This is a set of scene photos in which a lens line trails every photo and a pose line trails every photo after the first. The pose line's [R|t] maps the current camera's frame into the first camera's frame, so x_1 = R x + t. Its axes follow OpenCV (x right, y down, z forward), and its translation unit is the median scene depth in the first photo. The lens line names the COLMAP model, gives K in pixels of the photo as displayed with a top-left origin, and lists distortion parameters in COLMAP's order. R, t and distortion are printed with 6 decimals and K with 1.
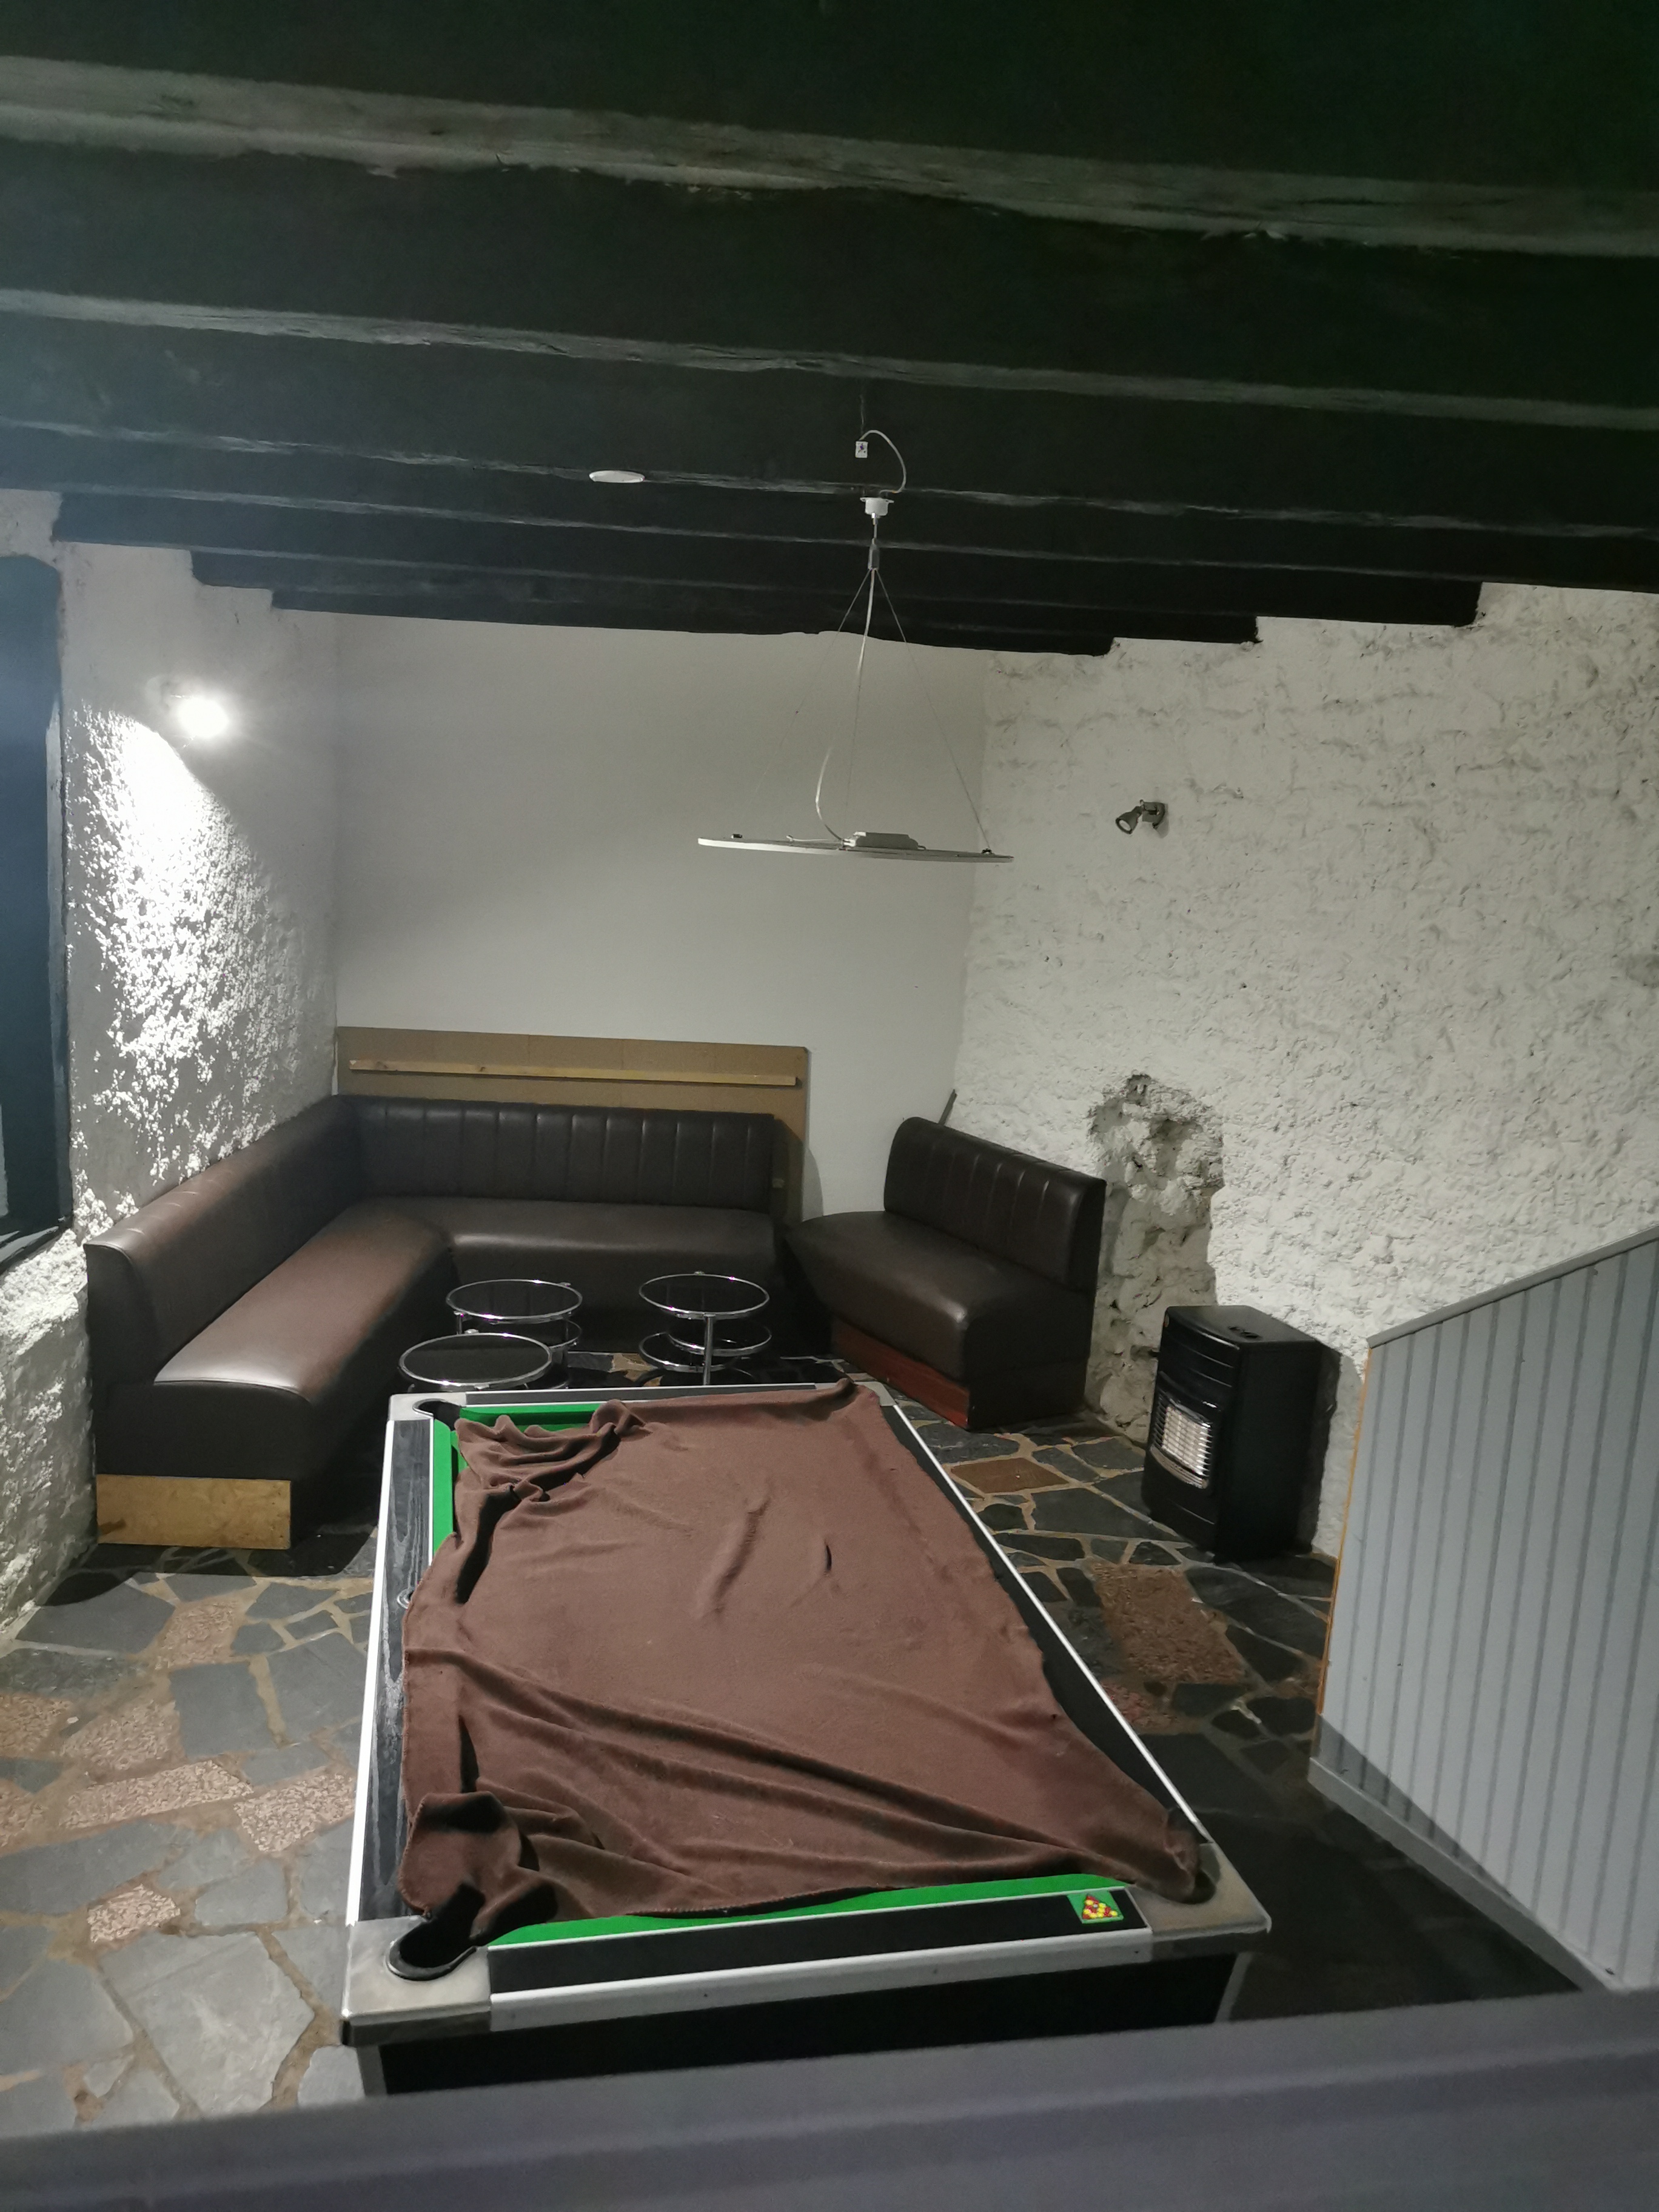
lens RADIAL K [[1697.9, 0, 821.7], [0, 1697.9, 1102.9], [0, 0, 1]] dist [0.050593, -0.036636]
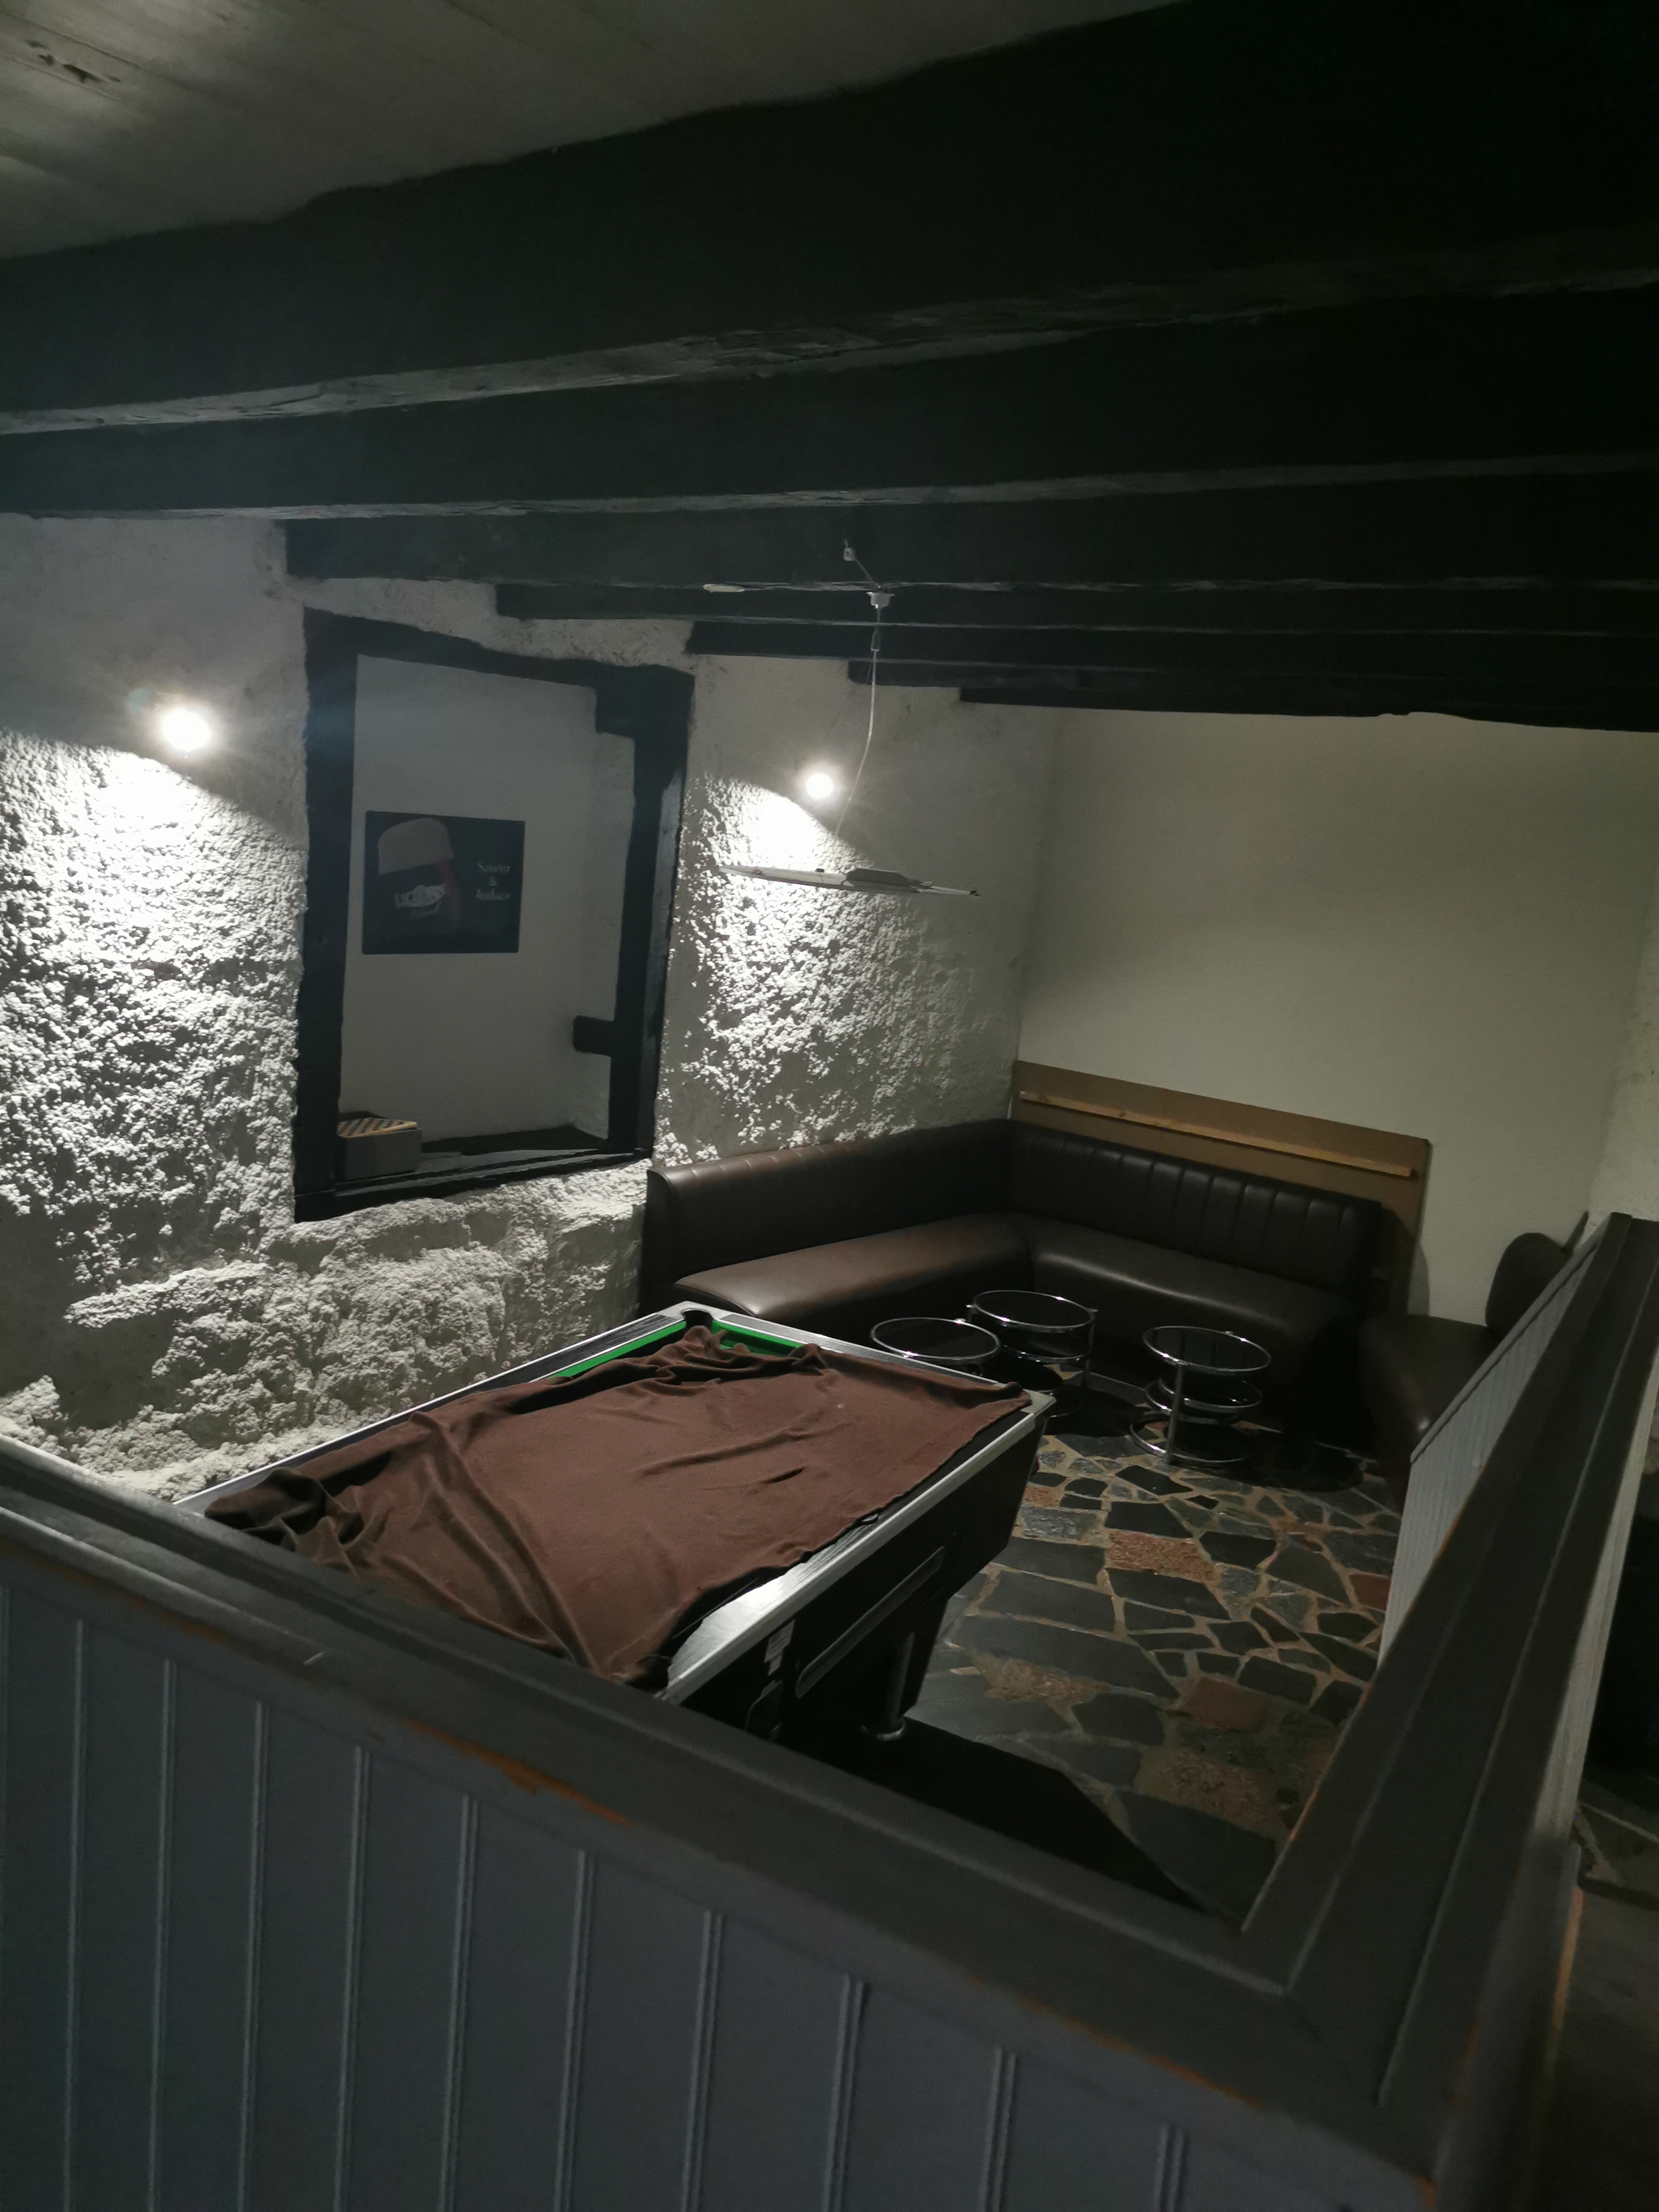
lens RADIAL K [[1697.9, 0, 821.7], [0, 1697.9, 1102.9], [0, 0, 1]] dist [0.050593, -0.036636]
pose [[0.756124, 0.133747, -0.640615, 0.491805], [-0.170602, 0.985330, 0.004353, 0.001398], [0.631800, 0.105998, 0.767850, 0.053635]]
